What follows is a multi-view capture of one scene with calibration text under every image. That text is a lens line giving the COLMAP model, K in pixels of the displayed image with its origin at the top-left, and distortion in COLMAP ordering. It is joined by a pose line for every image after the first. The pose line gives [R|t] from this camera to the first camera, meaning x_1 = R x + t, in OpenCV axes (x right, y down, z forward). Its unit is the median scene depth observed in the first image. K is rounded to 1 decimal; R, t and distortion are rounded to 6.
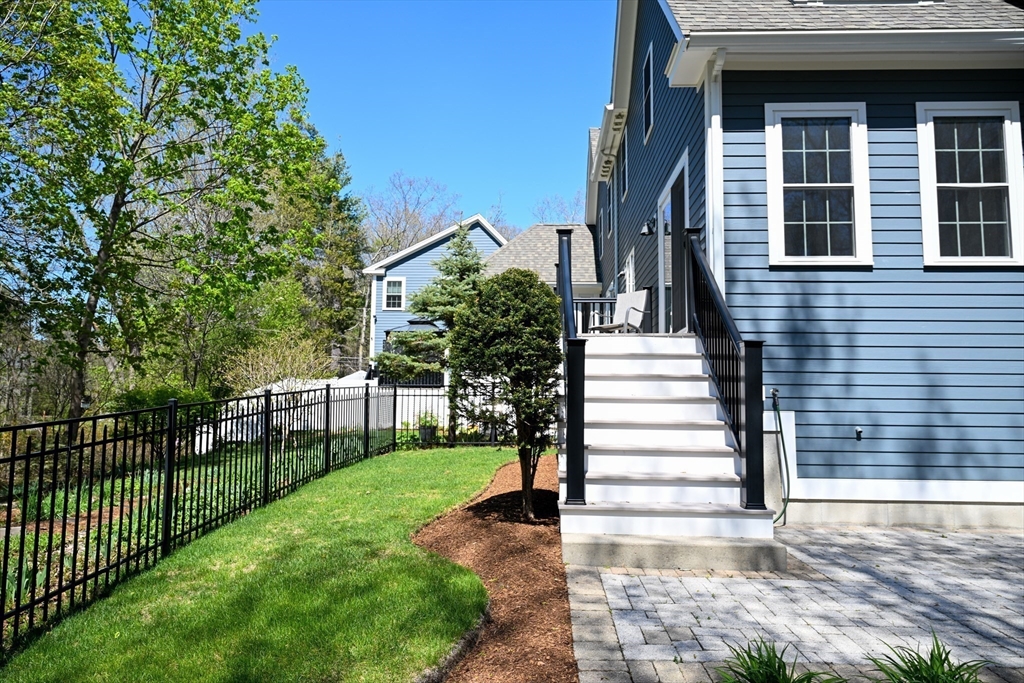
lens RADIAL K [[675.3, 0, 520.8], [0, 675.3, 343.6], [0, 0, 1]] dist [-0.001267, -0.001471]
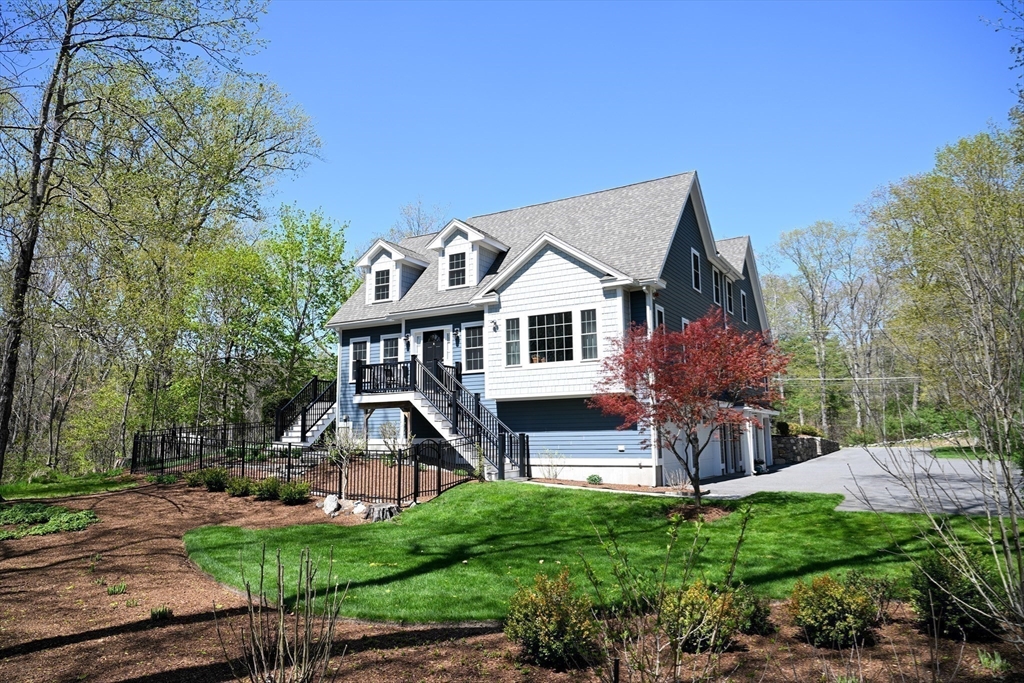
lens RADIAL K [[685.5, 0, 516.7], [0, 685.5, 343.3], [0, 0, 1]] dist [0.000266, 0.004658]
pose [[0.888962, -0.081651, -0.450644, 2.909292], [0.056497, 0.996014, -0.069018, -0.017678], [0.454484, 0.035894, 0.890032, -1.963149]]
